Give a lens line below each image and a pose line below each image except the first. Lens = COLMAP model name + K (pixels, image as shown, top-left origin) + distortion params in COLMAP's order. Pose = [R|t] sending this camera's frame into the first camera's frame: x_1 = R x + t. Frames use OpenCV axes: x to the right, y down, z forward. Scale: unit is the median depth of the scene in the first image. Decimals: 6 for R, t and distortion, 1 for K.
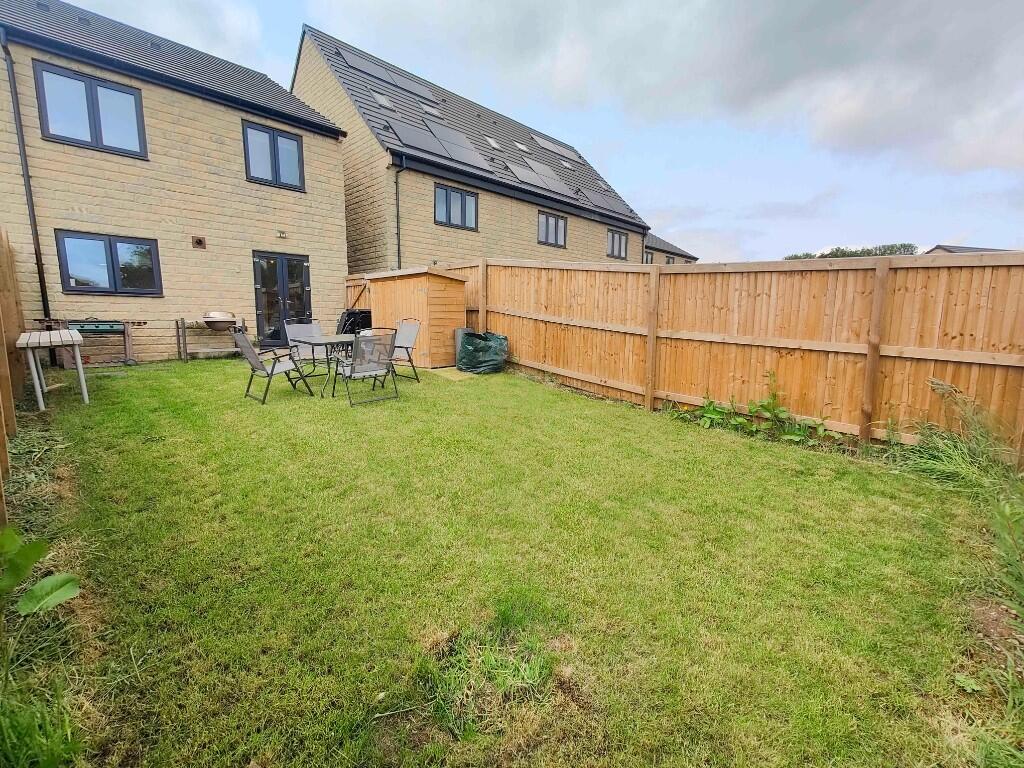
lens RADIAL K [[458.2, 0, 512.0], [0, 458.2, 384.0], [0, 0, 1]] dist [0.014683, -0.007526]
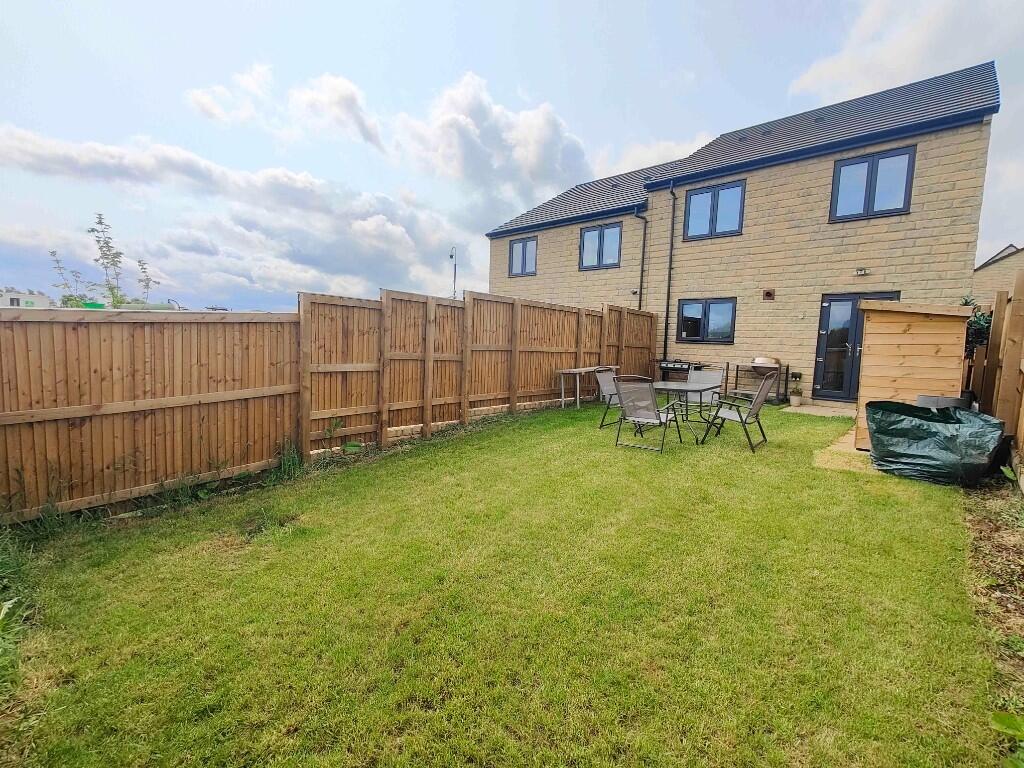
lens RADIAL K [[458.2, 0, 512.0], [0, 458.2, 384.0], [0, 0, 1]] dist [0.014683, -0.007526]
pose [[0.003804, 0.065944, -0.997816, 0.416891], [-0.191174, 0.979467, 0.064003, -0.053522], [0.981549, 0.190513, 0.016333, 0.424263]]
